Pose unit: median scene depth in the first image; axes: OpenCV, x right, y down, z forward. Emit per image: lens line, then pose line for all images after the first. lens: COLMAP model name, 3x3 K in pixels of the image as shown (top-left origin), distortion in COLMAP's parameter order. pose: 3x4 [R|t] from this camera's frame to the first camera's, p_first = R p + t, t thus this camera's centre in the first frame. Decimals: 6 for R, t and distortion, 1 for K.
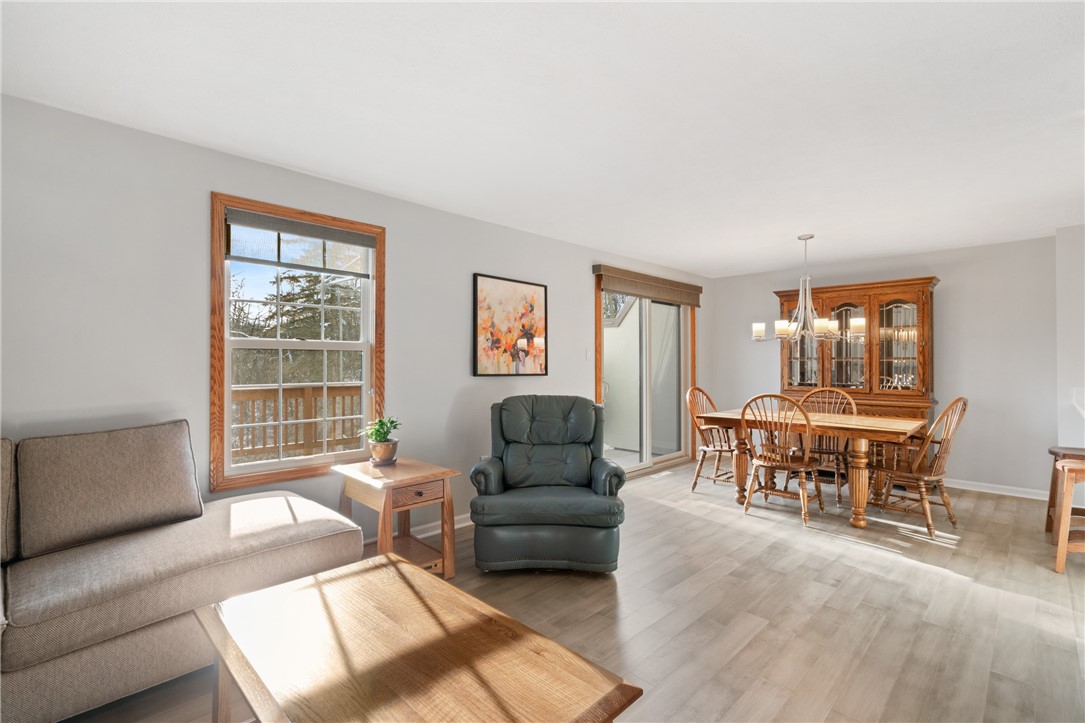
lens RADIAL K [[490.9, 0, 538.9], [0, 490.9, 358.2], [0, 0, 1]] dist [-0.007199, -0.000183]
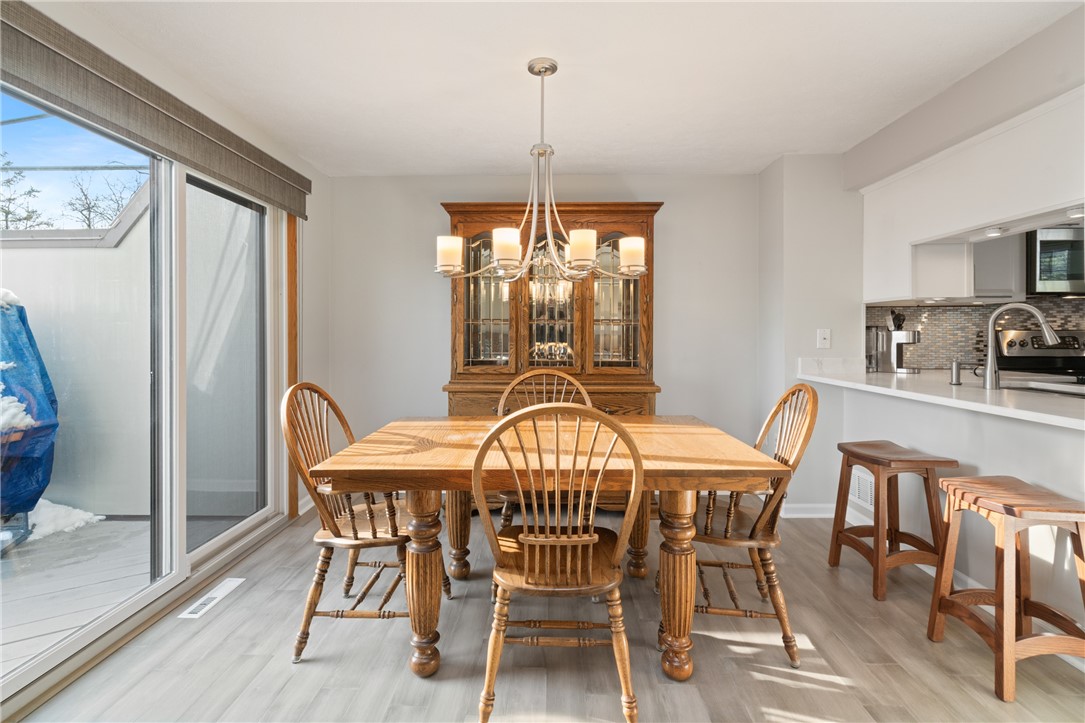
lens RADIAL K [[490.9, 0, 523.8], [0, 490.9, 331.8], [0, 0, 1]] dist [-0.007199, -0.000183]
pose [[0.722400, 0.000081, 0.691476, 0.155199], [-0.004878, 0.999976, 0.004979, 0.011566], [-0.691458, -0.006970, 0.722383, 0.527845]]
